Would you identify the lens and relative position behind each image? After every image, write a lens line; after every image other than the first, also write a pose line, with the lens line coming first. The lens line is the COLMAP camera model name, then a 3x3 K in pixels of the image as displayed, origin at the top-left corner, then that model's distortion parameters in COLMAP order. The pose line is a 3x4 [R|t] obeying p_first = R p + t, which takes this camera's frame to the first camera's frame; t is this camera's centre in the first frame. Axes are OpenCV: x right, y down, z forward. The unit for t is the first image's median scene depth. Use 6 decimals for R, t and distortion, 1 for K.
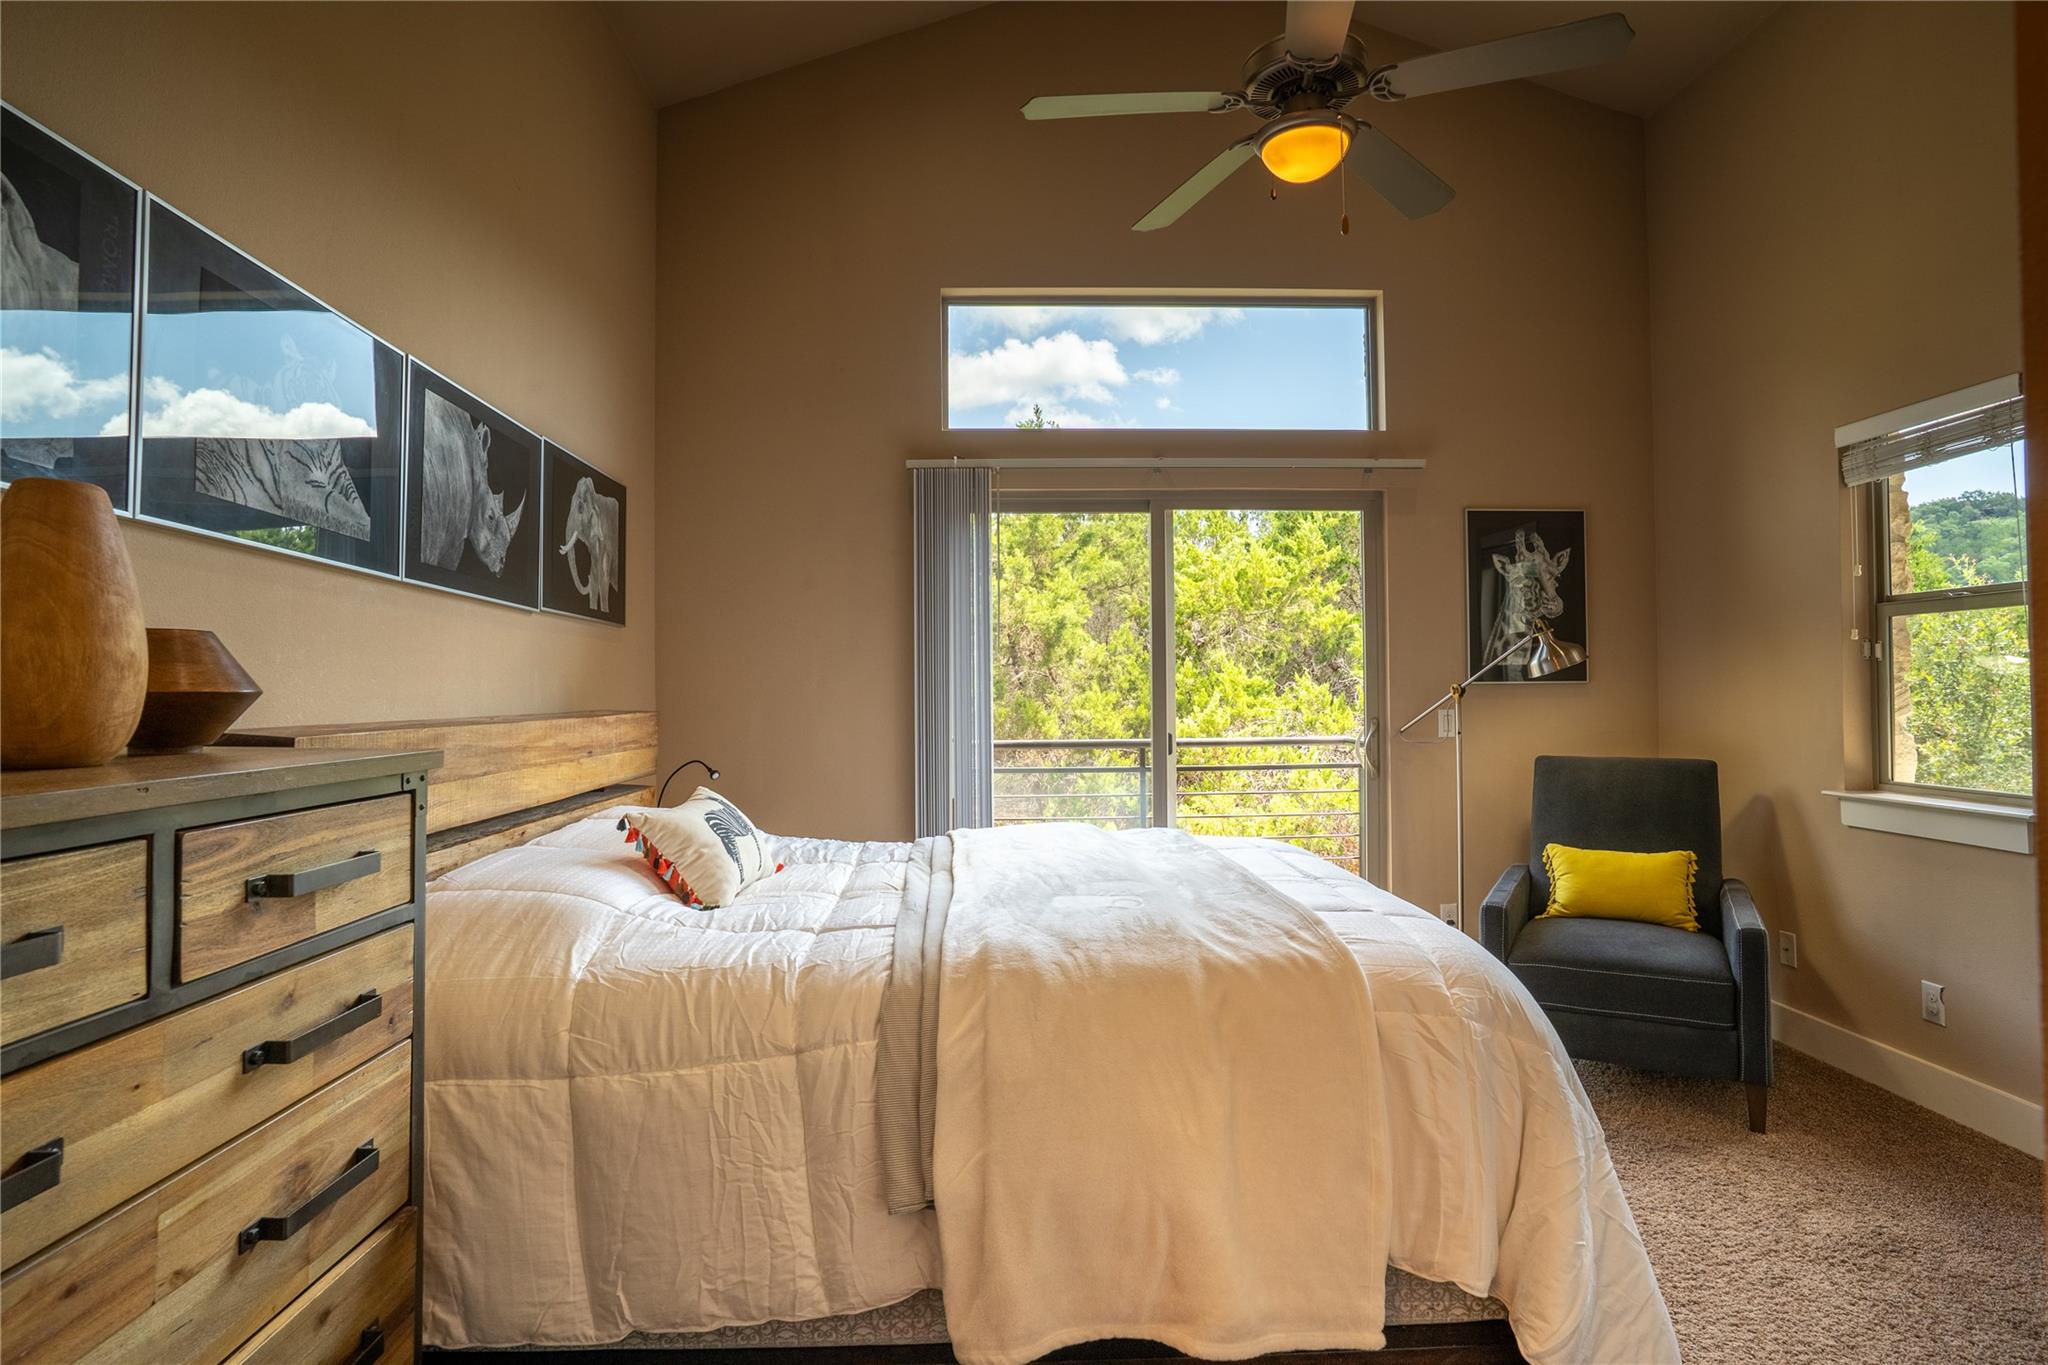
lens RADIAL K [[1043.4, 0, 1010.7], [0, 1043.4, 685.6], [0, 0, 1]] dist [-0.065112, 0.034562]
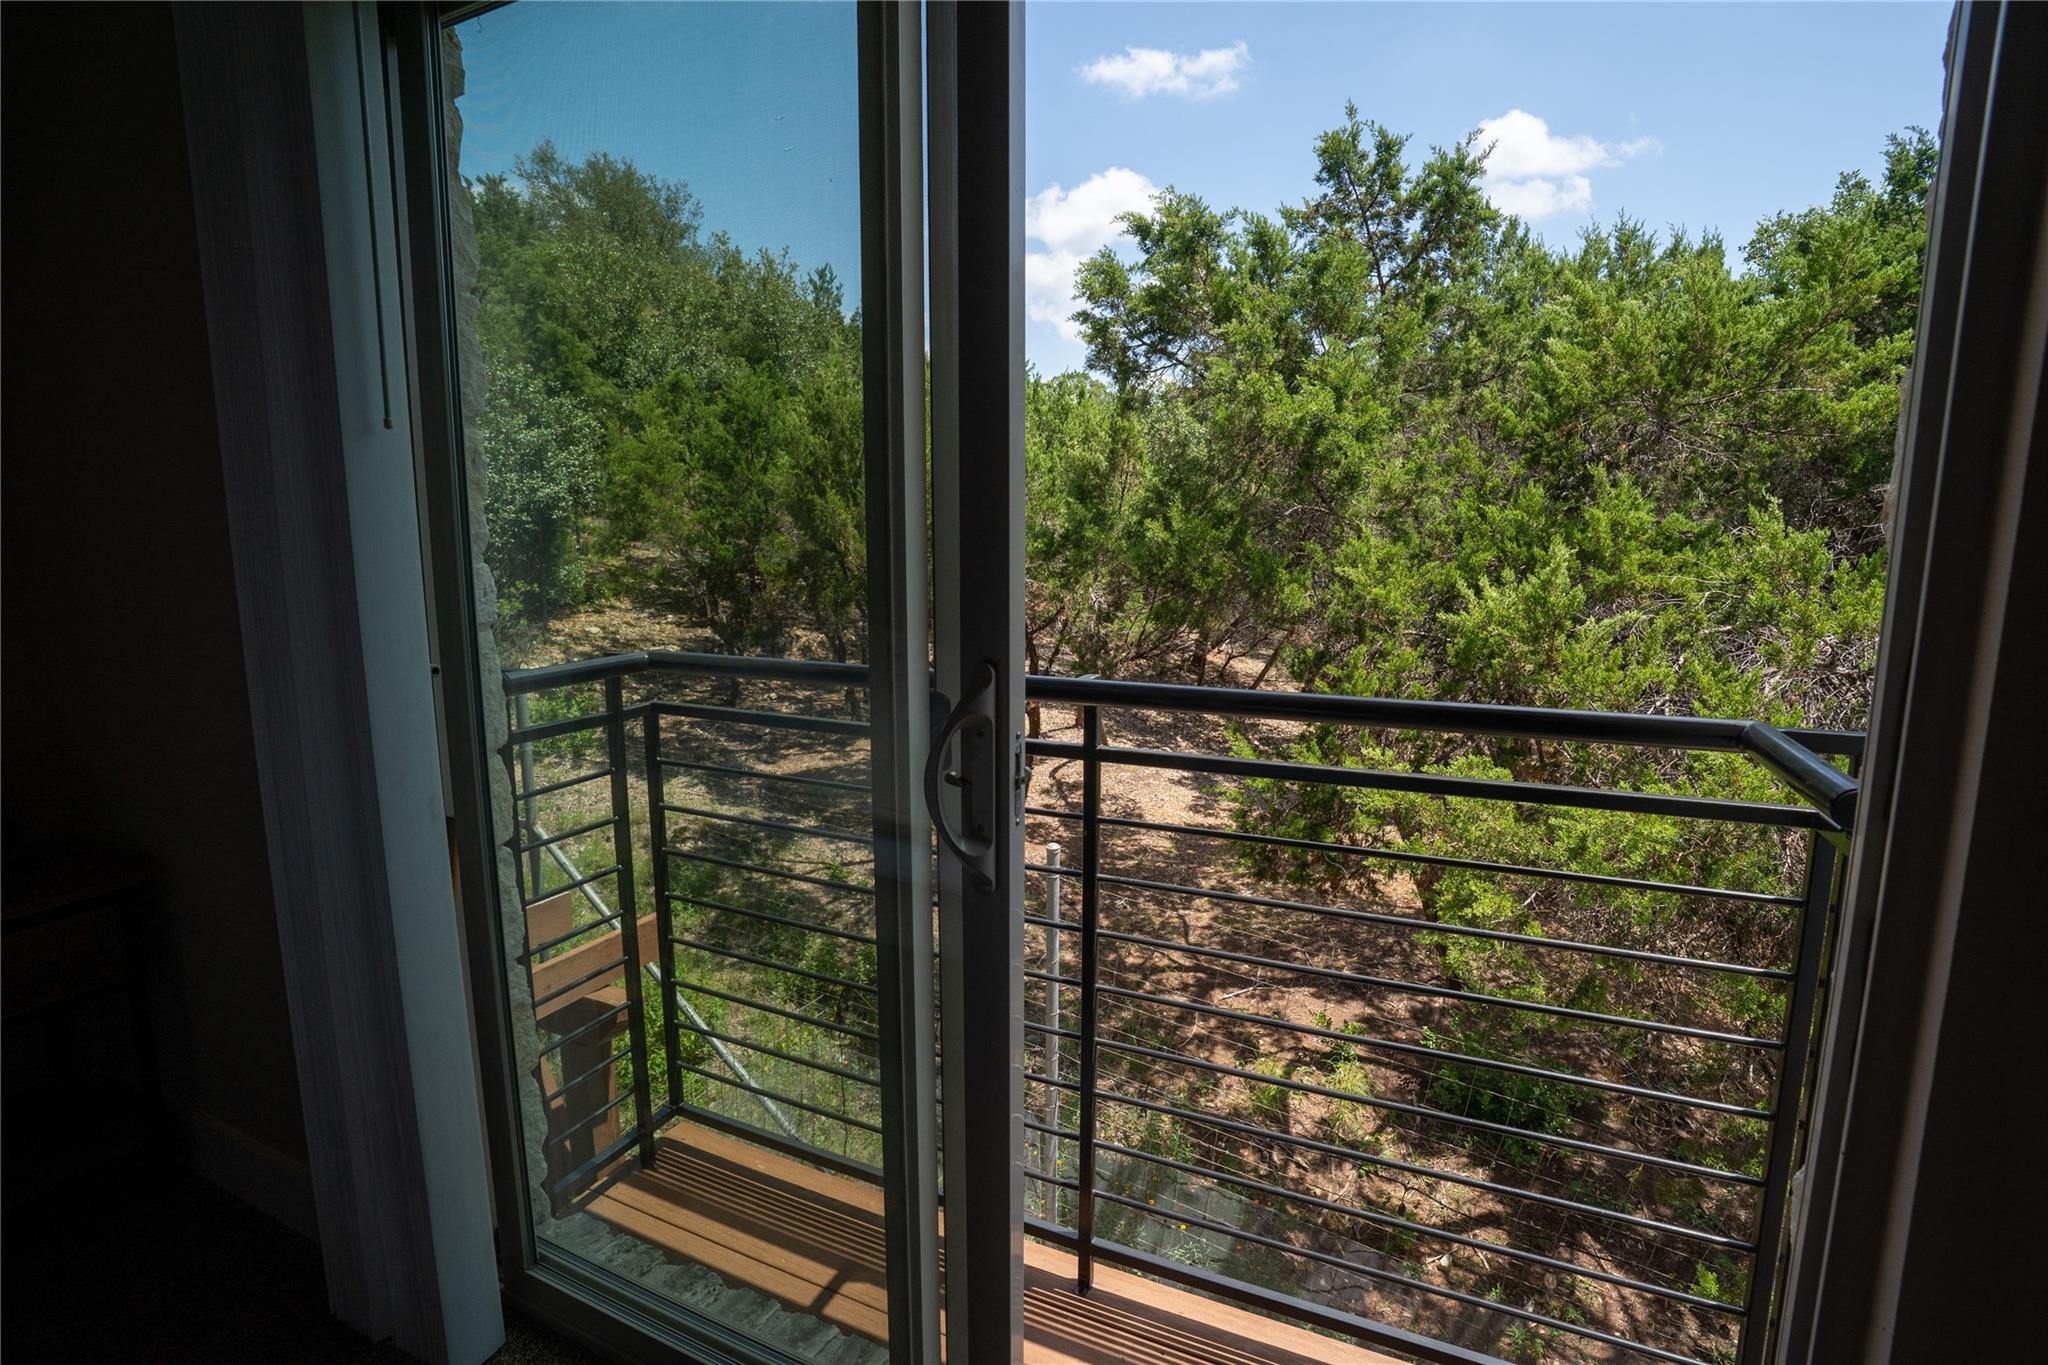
lens RADIAL K [[986.2, 0, 1024.0], [0, 986.2, 682.5], [0, 0, 1]] dist [-0.089878, 0.056508]
pose [[0.891288, 0.070242, -0.447965, 0.756837], [0.001047, 0.987607, 0.156942, -0.002984], [0.453437, -0.140350, 0.880169, 1.770835]]
